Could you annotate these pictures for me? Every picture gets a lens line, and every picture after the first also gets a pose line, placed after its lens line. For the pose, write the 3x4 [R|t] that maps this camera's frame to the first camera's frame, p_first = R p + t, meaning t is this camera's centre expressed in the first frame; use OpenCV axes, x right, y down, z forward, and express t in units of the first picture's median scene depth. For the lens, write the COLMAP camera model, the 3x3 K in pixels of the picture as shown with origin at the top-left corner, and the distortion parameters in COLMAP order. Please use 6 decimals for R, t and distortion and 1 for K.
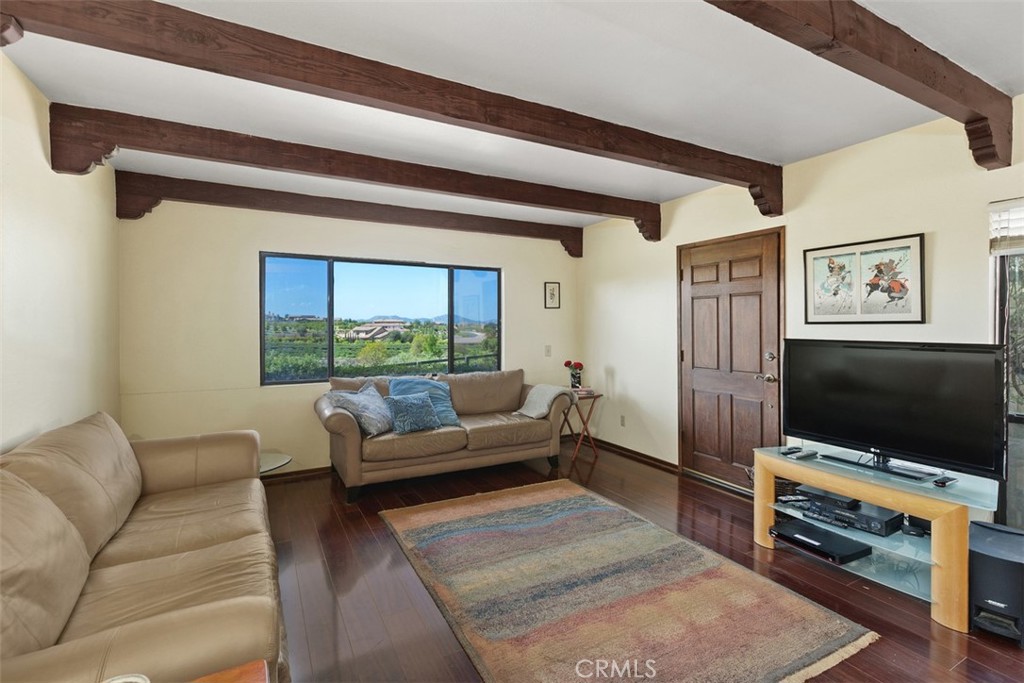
lens RADIAL K [[466.3, 0, 484.9], [0, 466.3, 328.9], [0, 0, 1]] dist [0.002921, 0.001954]
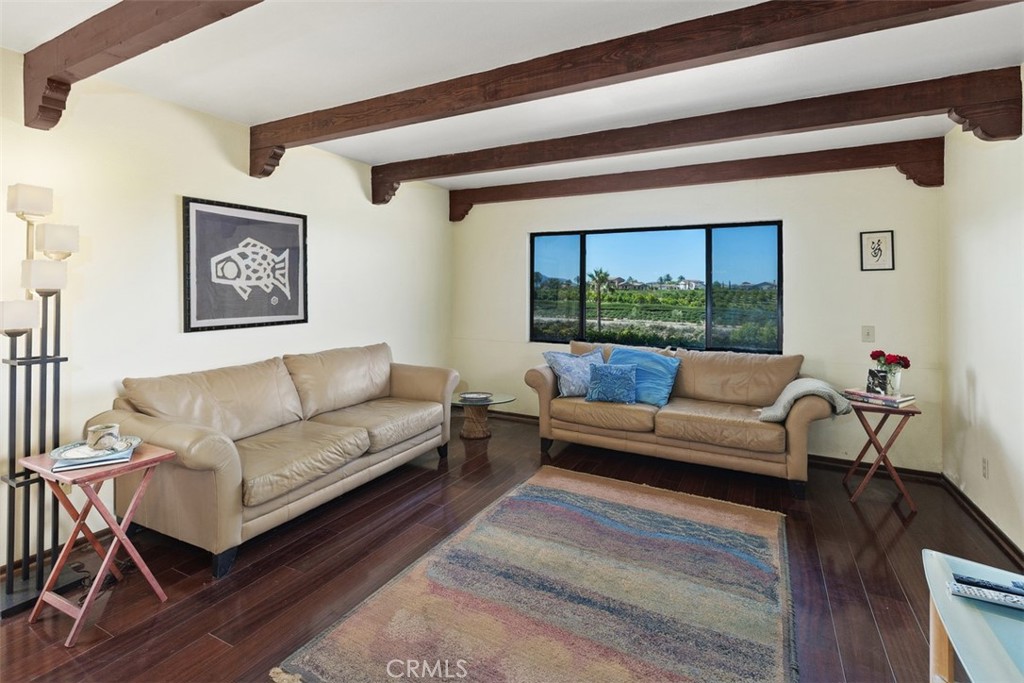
lens RADIAL K [[466.3, 0, 508.1], [0, 466.3, 290.0], [0, 0, 1]] dist [0.002921, 0.001954]
pose [[0.574973, 0.001603, -0.818171, 0.562082], [-0.016091, 0.999827, -0.009349, -0.002412], [0.818014, 0.018541, 0.574899, 0.275033]]
